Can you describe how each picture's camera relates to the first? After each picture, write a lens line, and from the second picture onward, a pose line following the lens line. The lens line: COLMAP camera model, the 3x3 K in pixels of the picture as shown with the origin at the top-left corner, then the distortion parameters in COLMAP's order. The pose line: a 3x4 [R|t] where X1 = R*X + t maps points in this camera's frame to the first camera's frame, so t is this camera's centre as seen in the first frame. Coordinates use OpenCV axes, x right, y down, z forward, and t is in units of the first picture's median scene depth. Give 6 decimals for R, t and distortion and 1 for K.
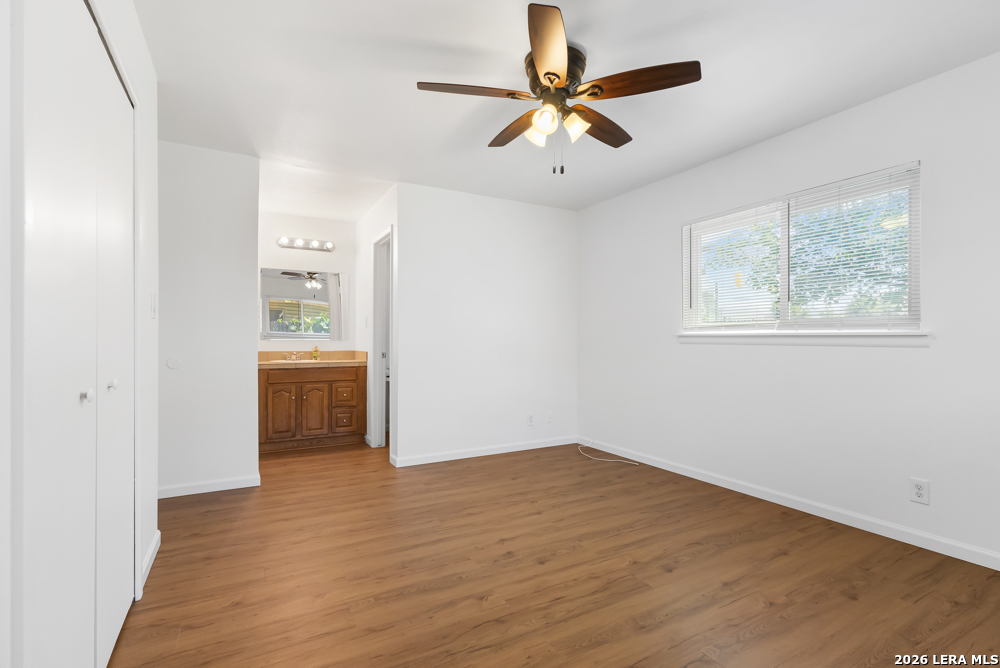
lens RADIAL K [[465.3, 0, 504.6], [0, 465.3, 340.8], [0, 0, 1]] dist [-0.001257, -0.000374]
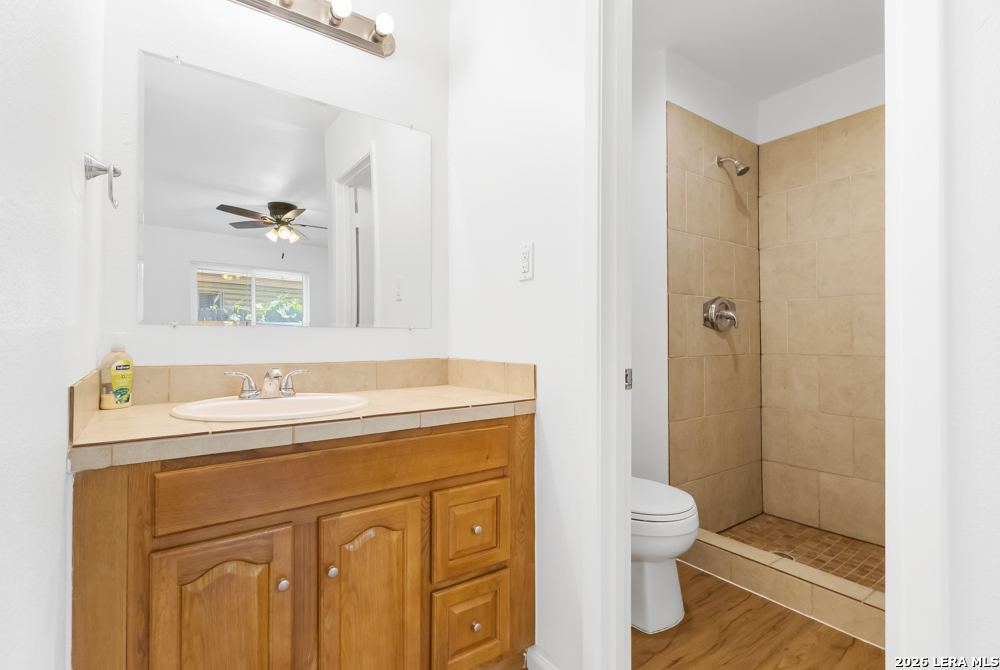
lens RADIAL K [[465.3, 0, 504.6], [0, 465.3, 341.8], [0, 0, 1]] dist [-0.001257, -0.000374]
pose [[0.994071, 0.005981, 0.108568, -0.725860], [-0.006387, 0.999974, 0.003392, 0.016540], [-0.108545, -0.004065, 0.994083, 1.495040]]
